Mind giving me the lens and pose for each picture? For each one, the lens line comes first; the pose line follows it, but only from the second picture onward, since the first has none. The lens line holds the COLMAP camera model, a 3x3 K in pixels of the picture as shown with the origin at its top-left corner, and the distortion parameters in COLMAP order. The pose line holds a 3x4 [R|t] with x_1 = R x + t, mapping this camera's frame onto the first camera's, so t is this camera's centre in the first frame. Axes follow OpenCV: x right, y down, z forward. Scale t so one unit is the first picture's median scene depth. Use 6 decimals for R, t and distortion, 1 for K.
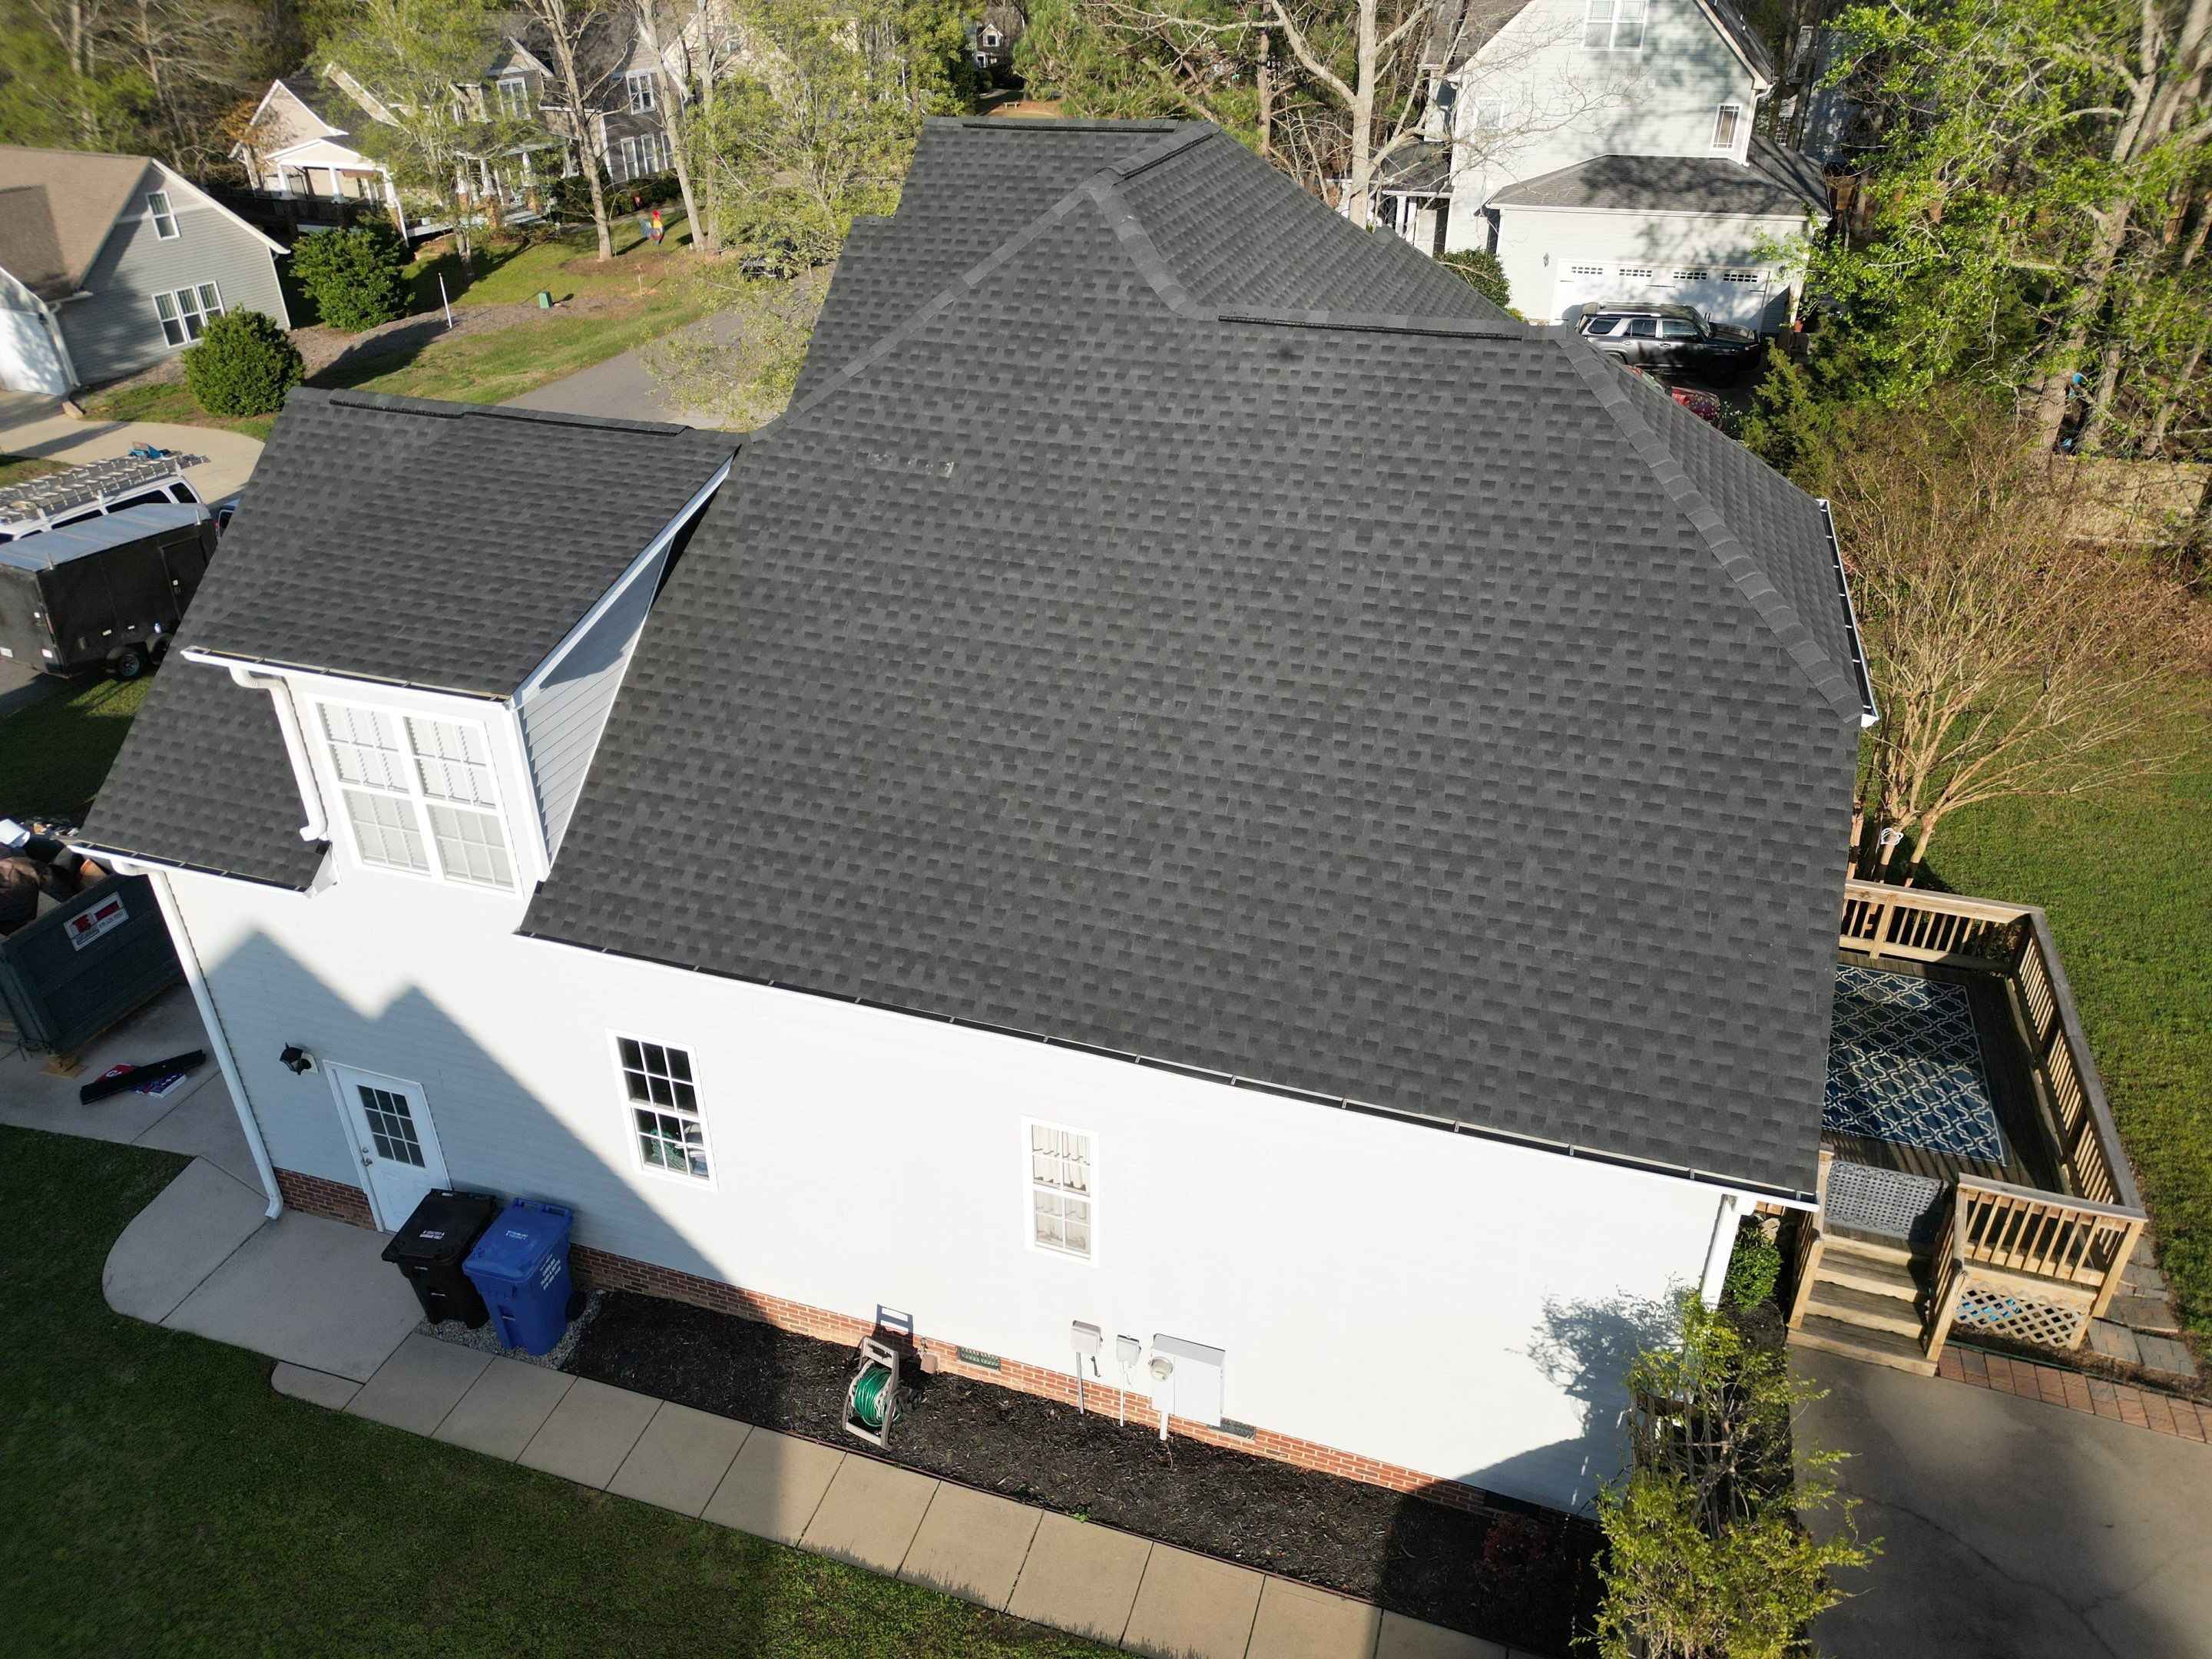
lens RADIAL K [[1542.4, 0, 1104.5], [0, 1542.4, 826.7], [0, 0, 1]] dist [0.076621, -0.065289]
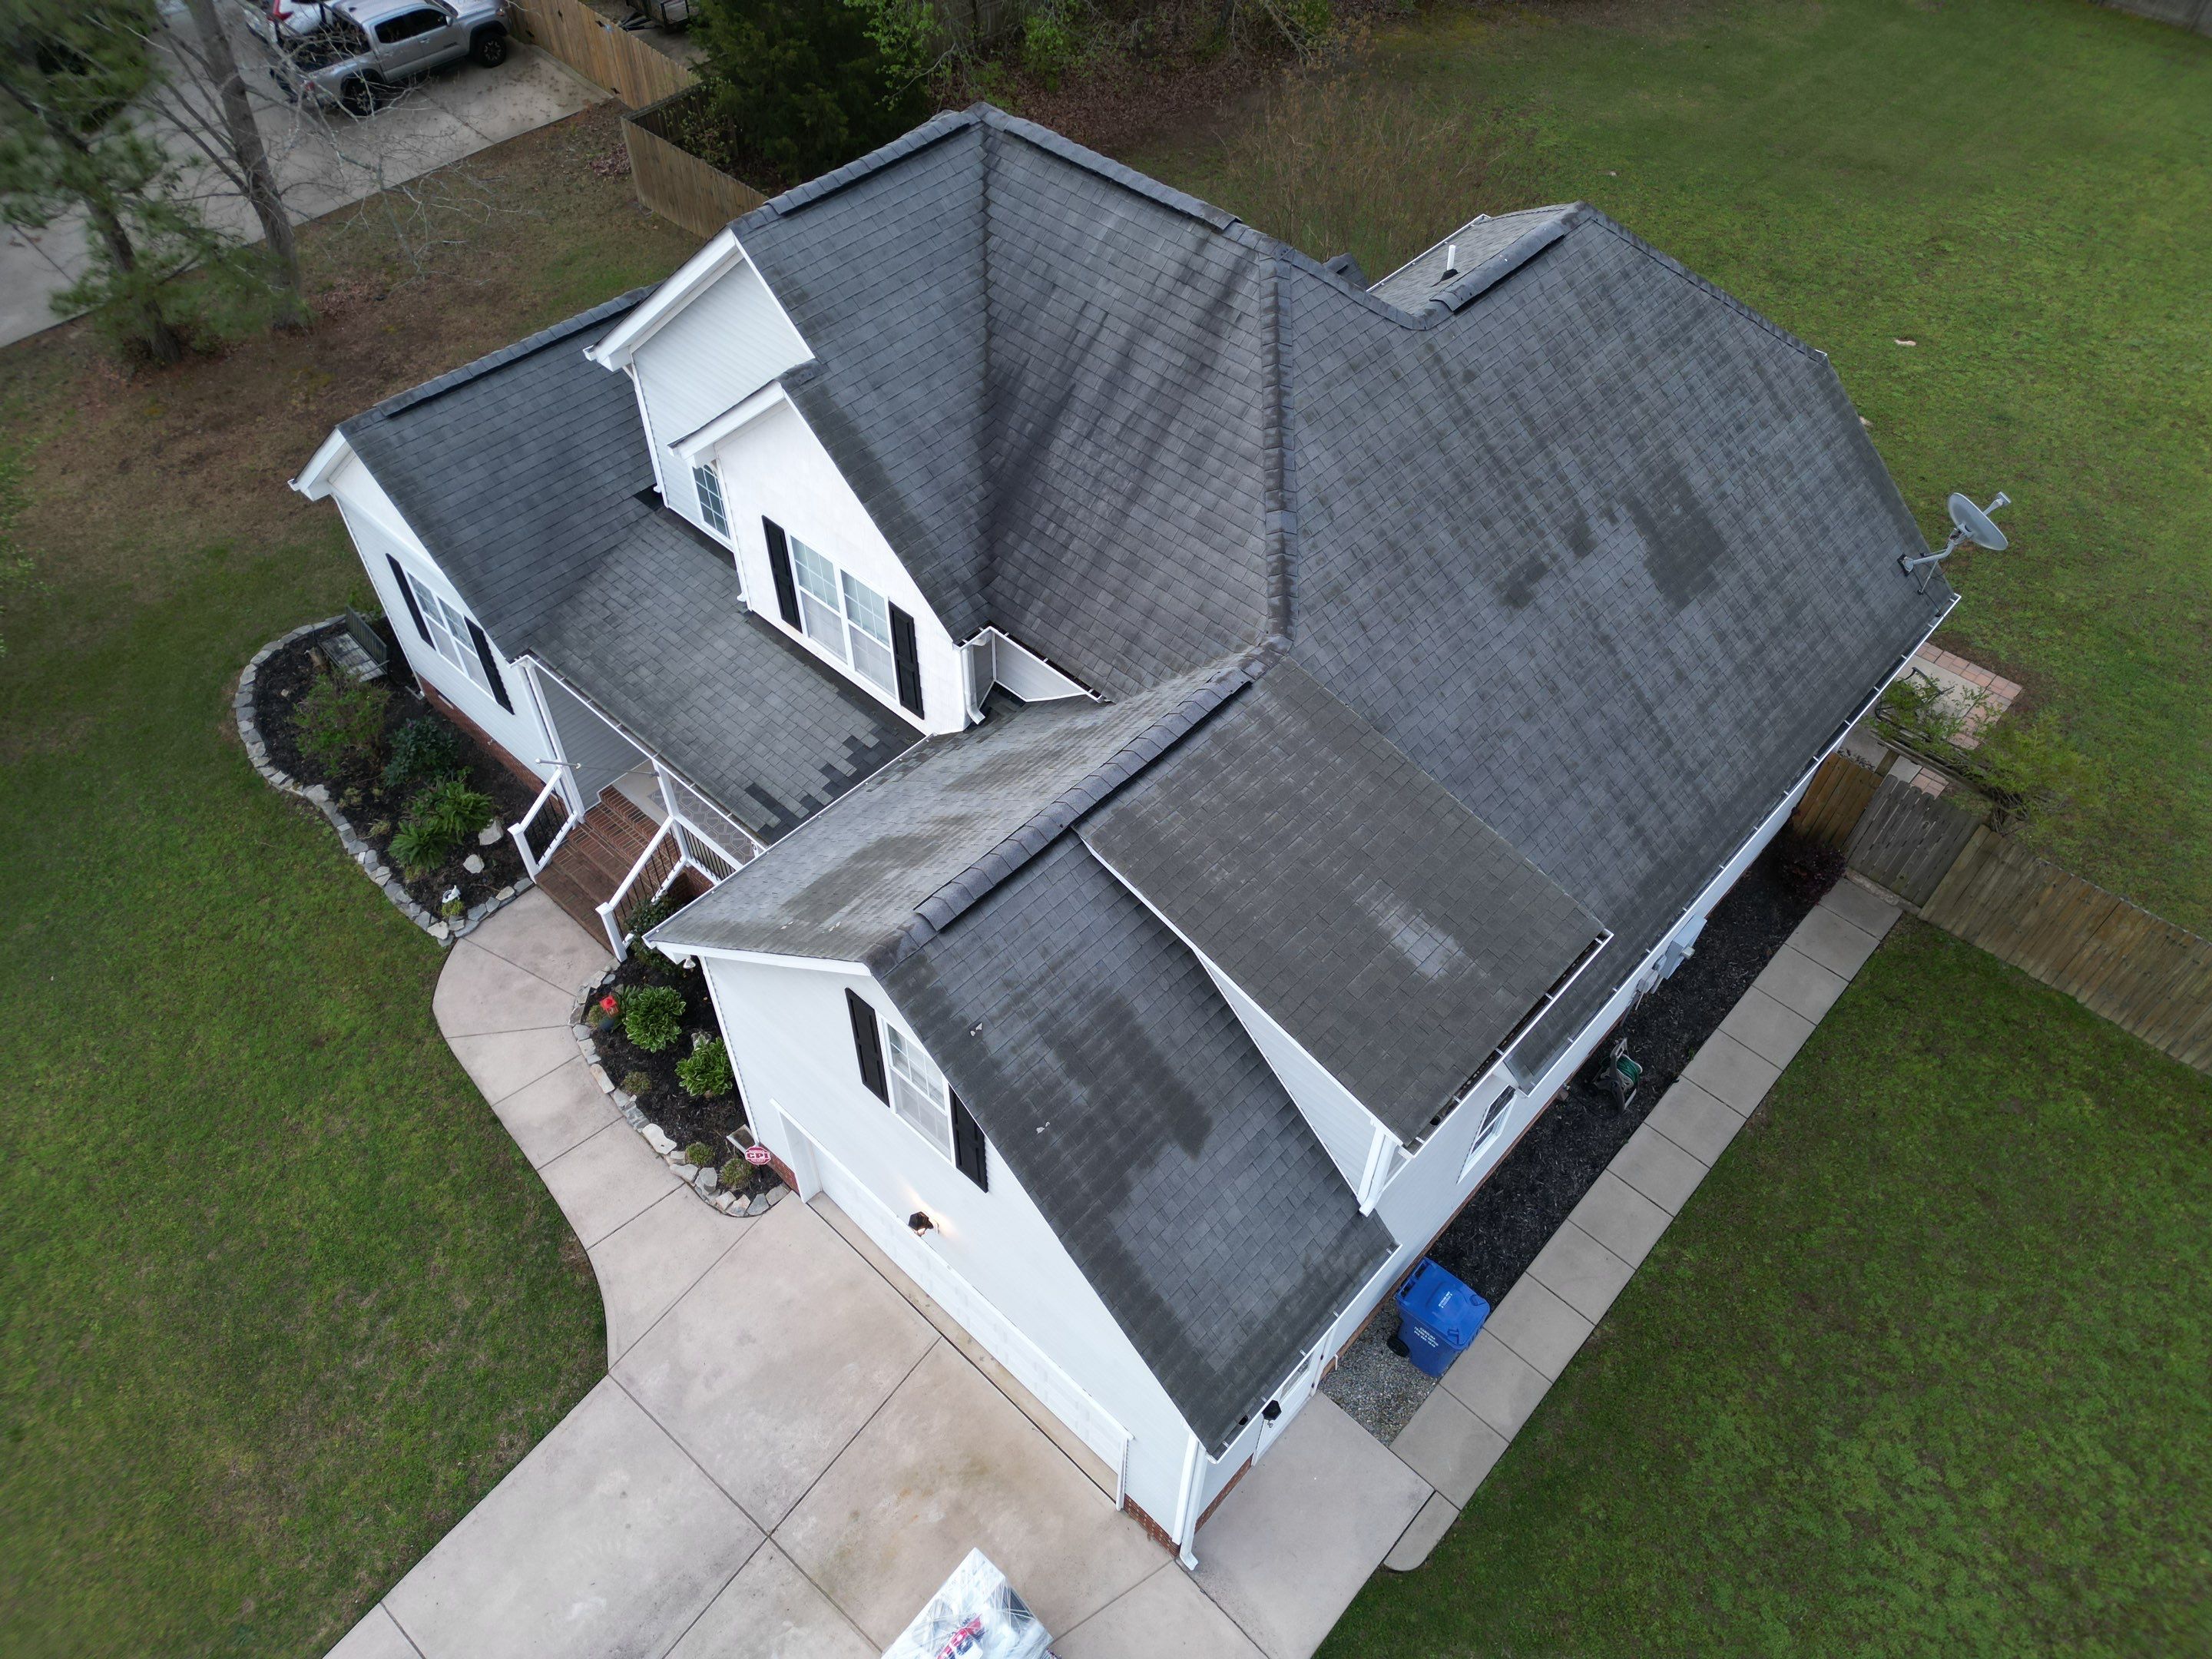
lens RADIAL K [[1542.4, 0, 1101.5], [0, 1542.4, 820.6], [0, 0, 1]] dist [0.076621, -0.065289]
pose [[0.409383, -0.680609, 0.607600, -0.990248], [0.443279, 0.730455, 0.519557, -0.758618], [-0.797439, 0.056639, 0.600736, 0.500099]]
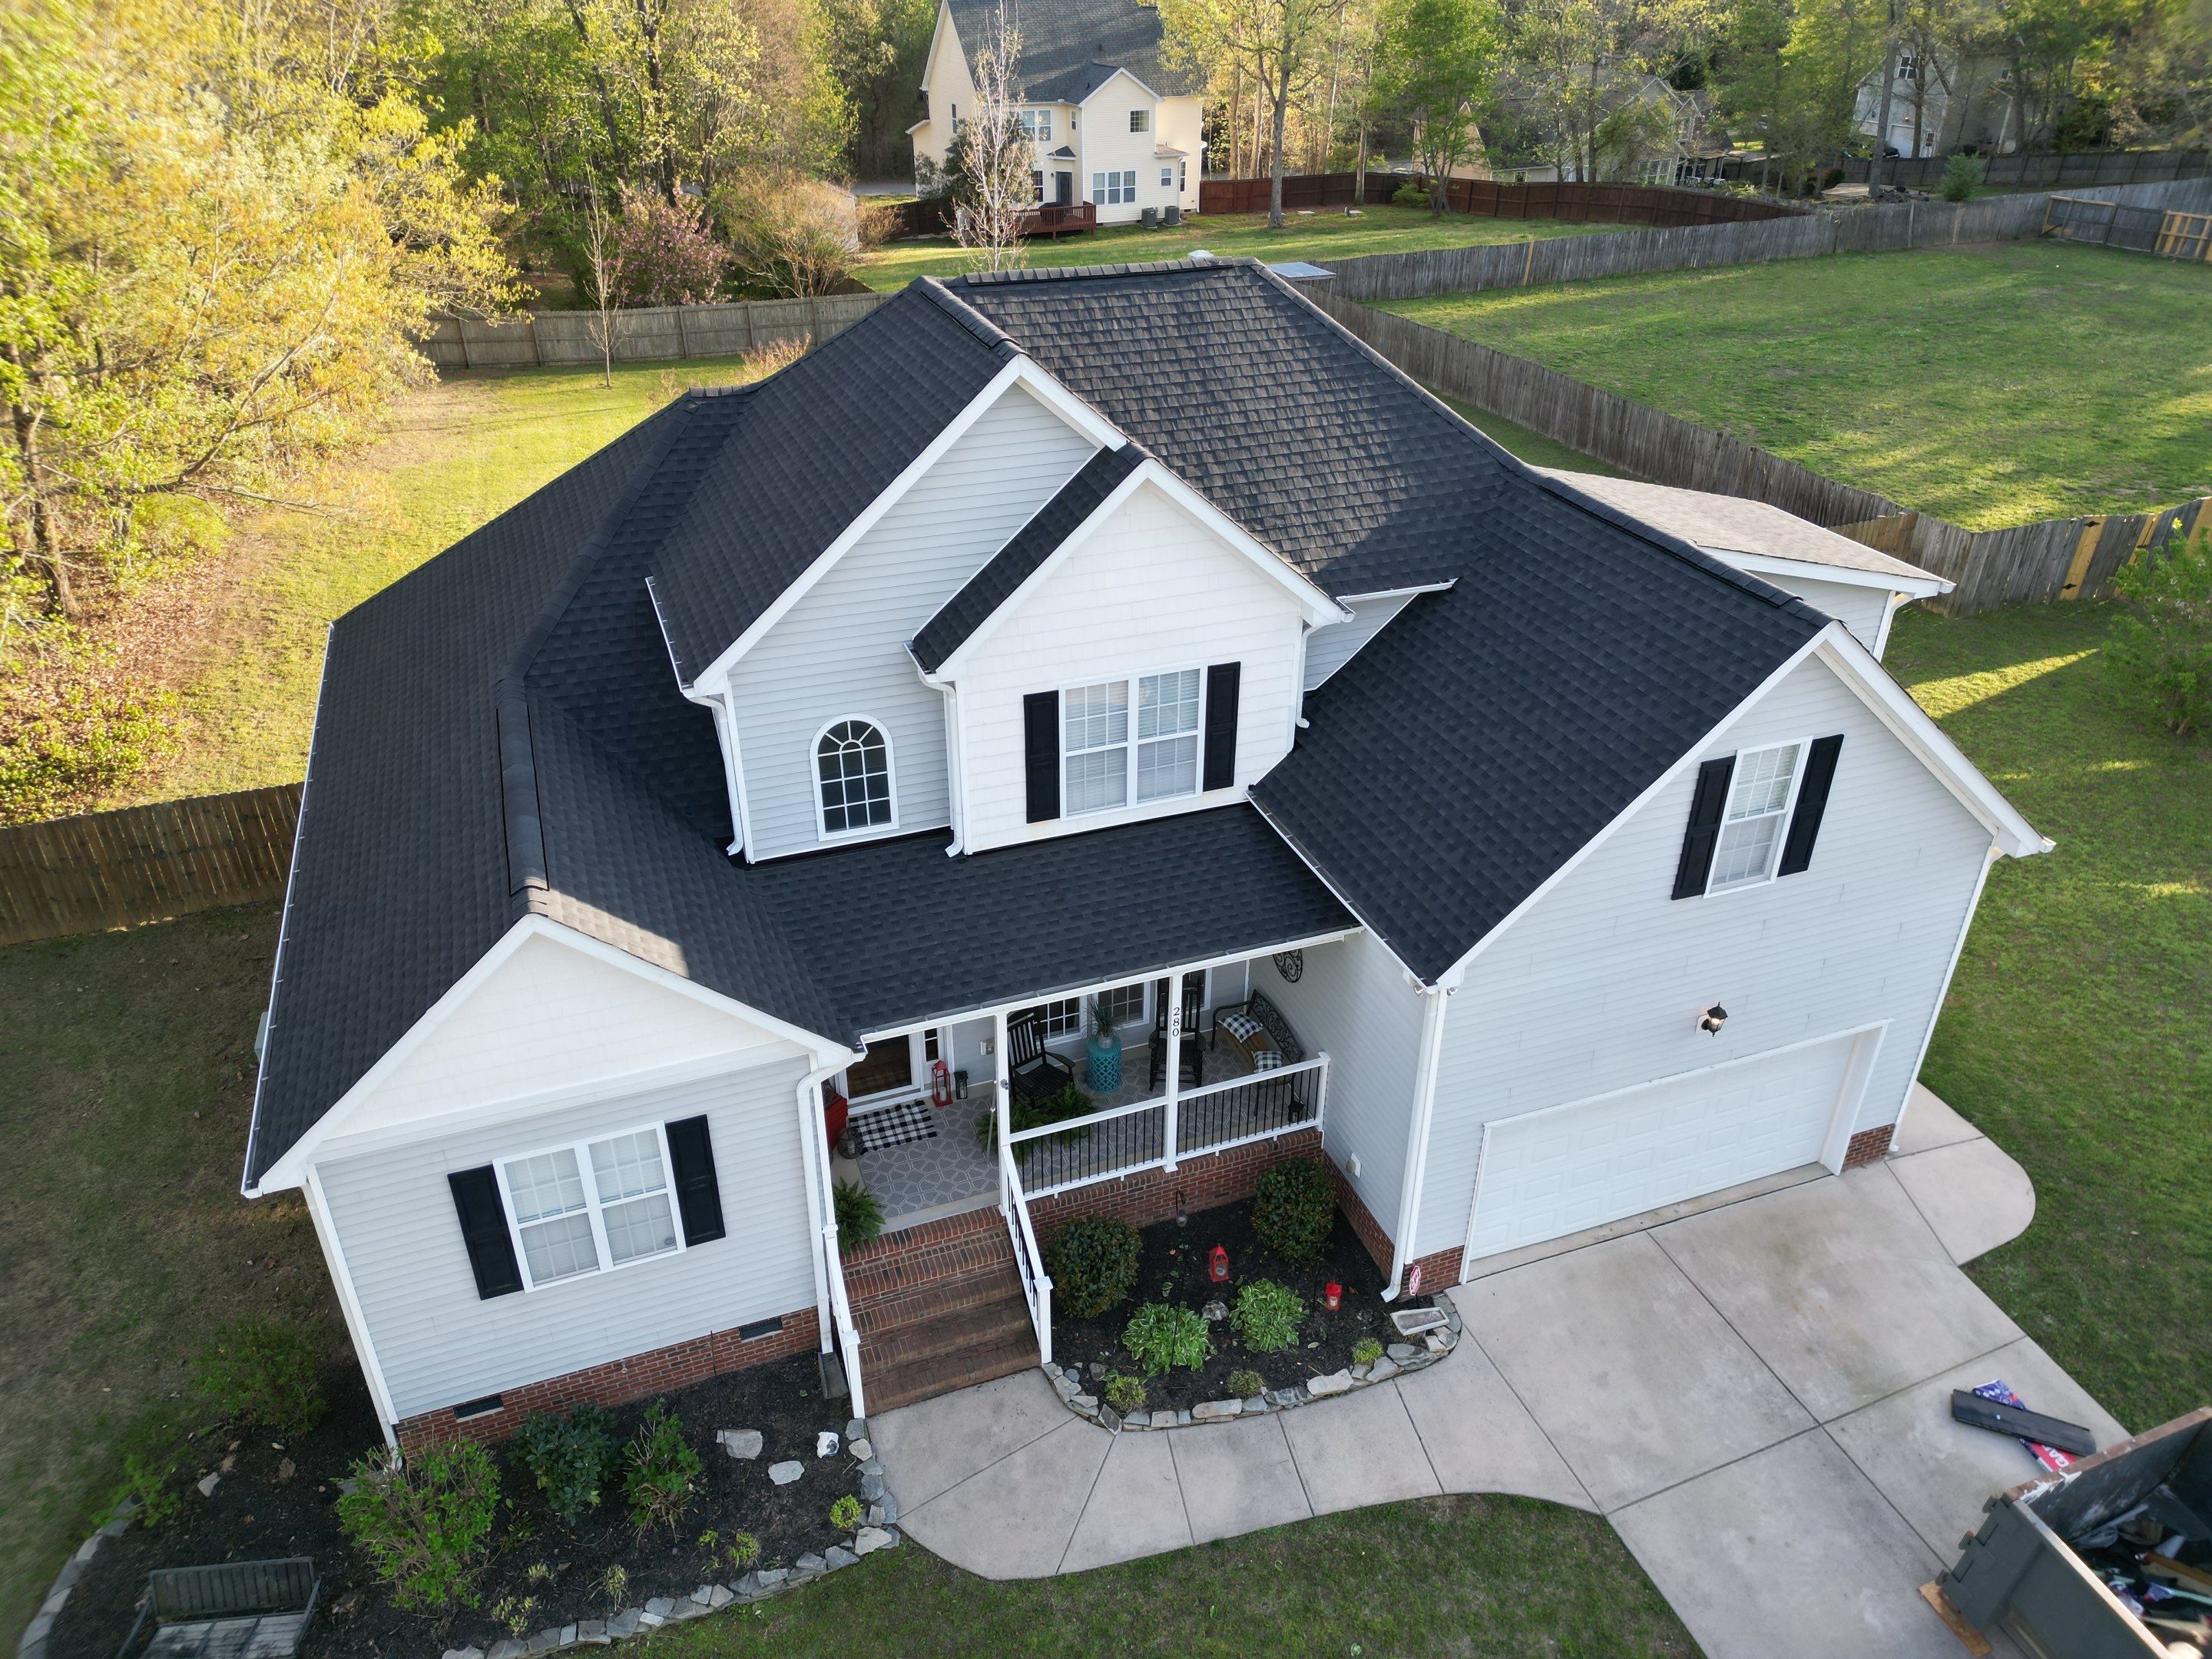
lens RADIAL K [[1542.4, 0, 1103.4], [0, 1542.4, 821.5], [0, 0, 1]] dist [0.076621, -0.065289]
pose [[-0.625454, -0.387617, 0.677171, -1.021564], [0.396349, 0.589736, 0.703647, -1.142319], [-0.672098, 0.708495, -0.215221, 1.753410]]
